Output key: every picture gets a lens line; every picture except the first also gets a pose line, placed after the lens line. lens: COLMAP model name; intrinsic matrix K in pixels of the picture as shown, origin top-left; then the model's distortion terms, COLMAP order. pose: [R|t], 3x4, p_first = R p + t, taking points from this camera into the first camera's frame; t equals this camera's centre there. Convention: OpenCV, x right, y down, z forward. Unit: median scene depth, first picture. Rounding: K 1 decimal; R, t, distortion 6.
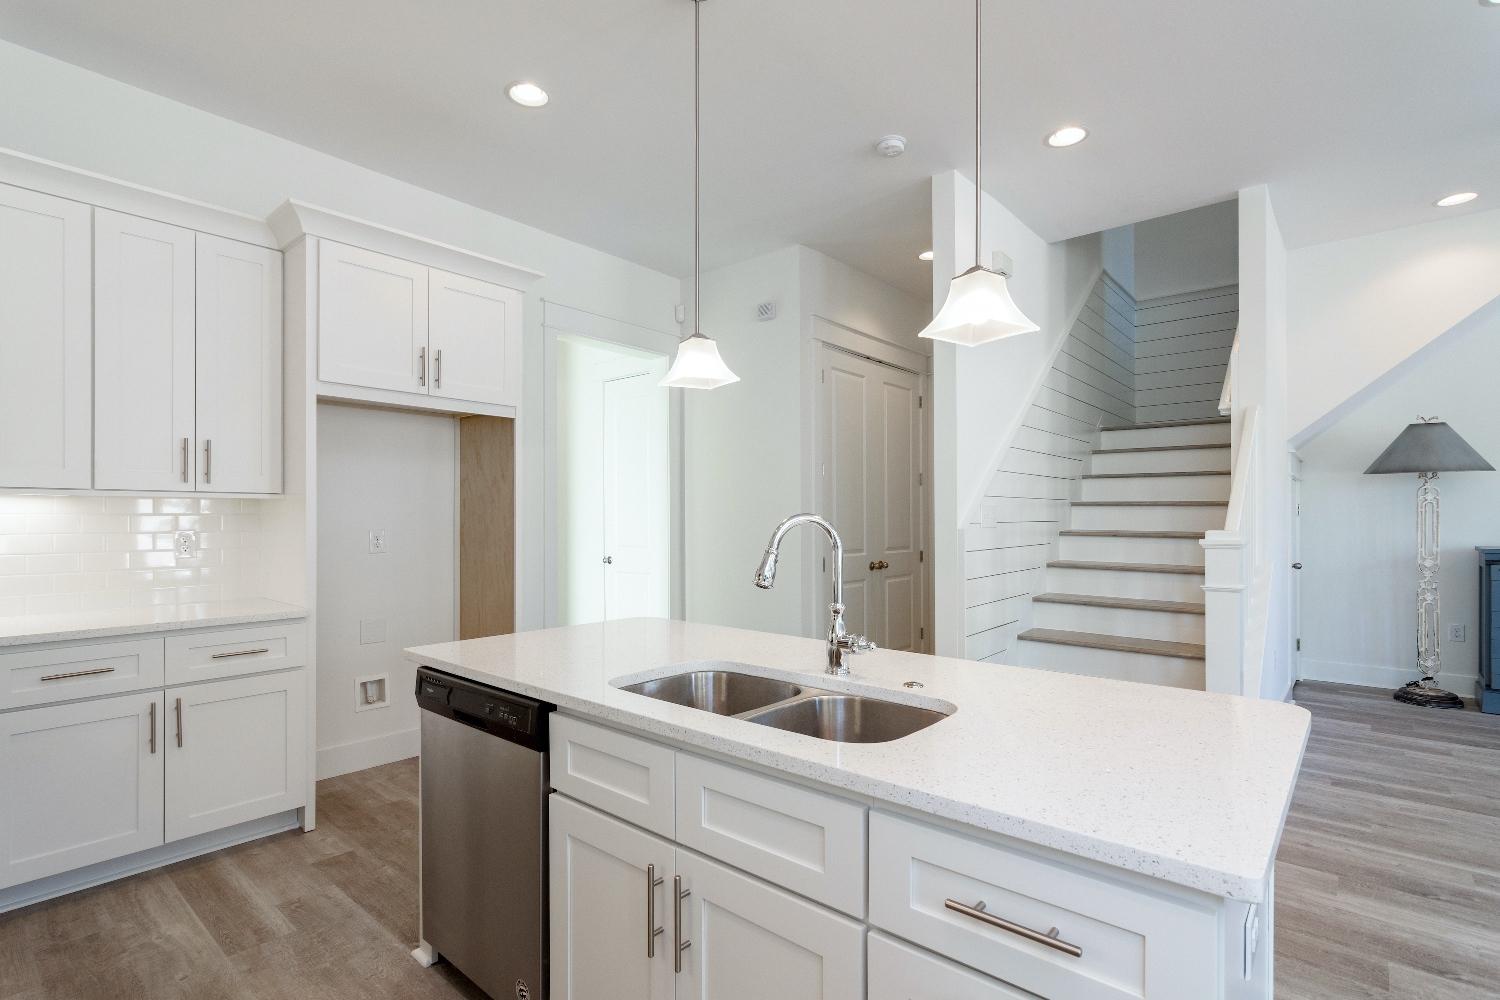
lens RADIAL K [[722.2, 0, 746.1], [0, 722.2, 515.9], [0, 0, 1]] dist [-0.000714, 0.001562]
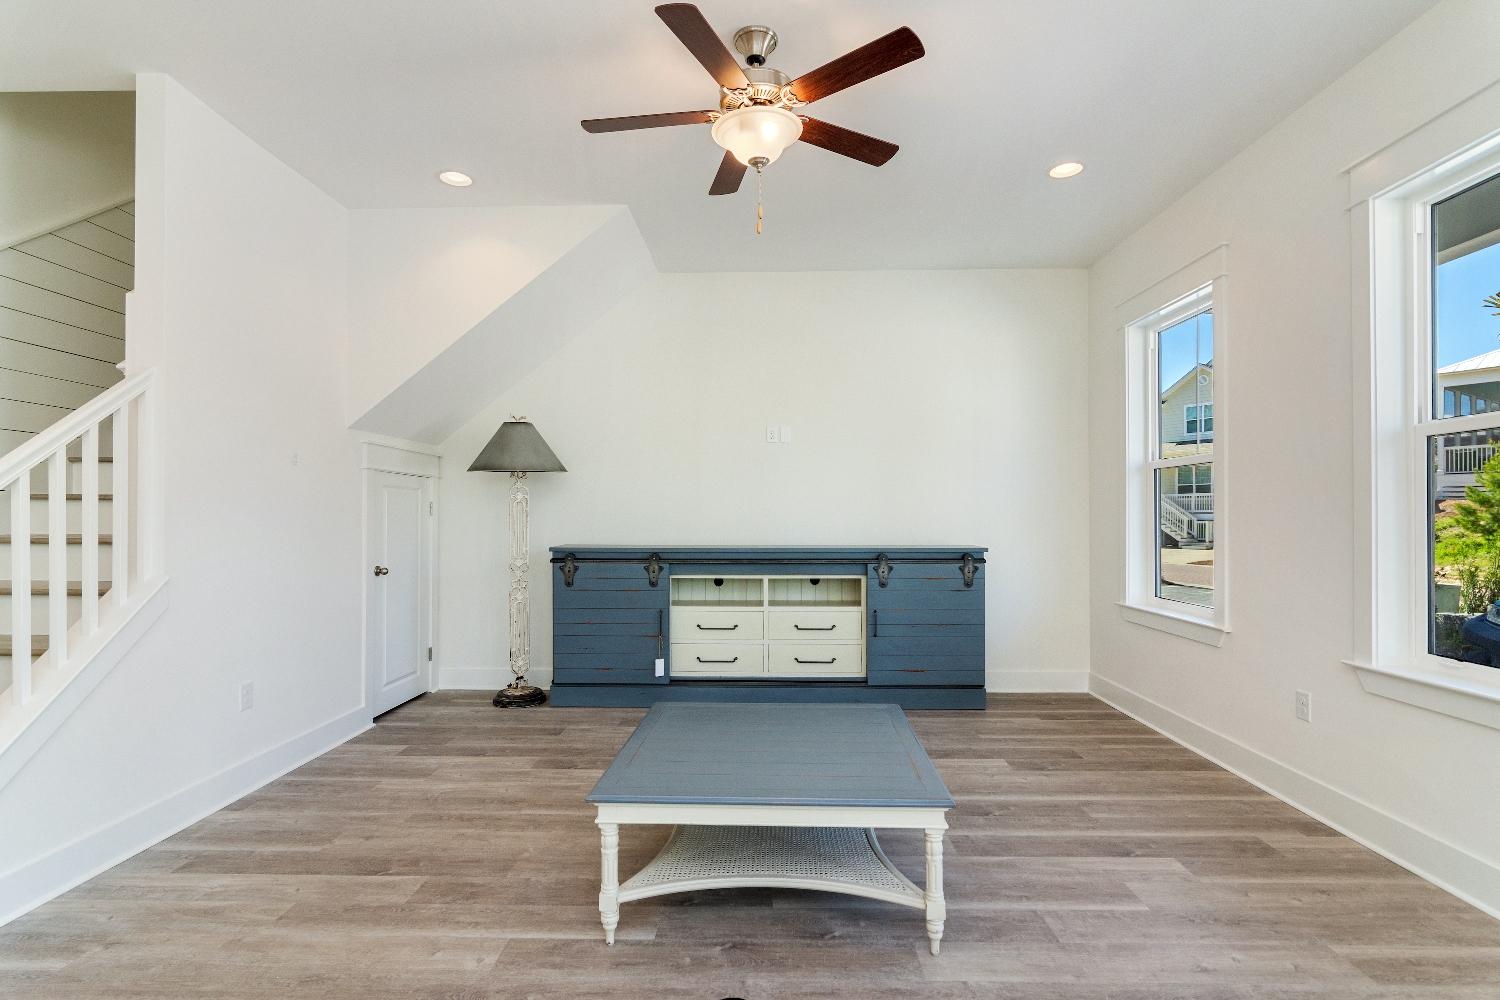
lens RADIAL K [[722.6, 0, 750.5], [0, 722.6, 514.6], [0, 0, 1]] dist [-0.000406, 0.000831]
pose [[0.774197, 0.002422, 0.632940, 0.561467], [-0.001755, 0.999997, -0.001680, 0.000535], [-0.632942, 0.000190, 0.774199, 0.024243]]
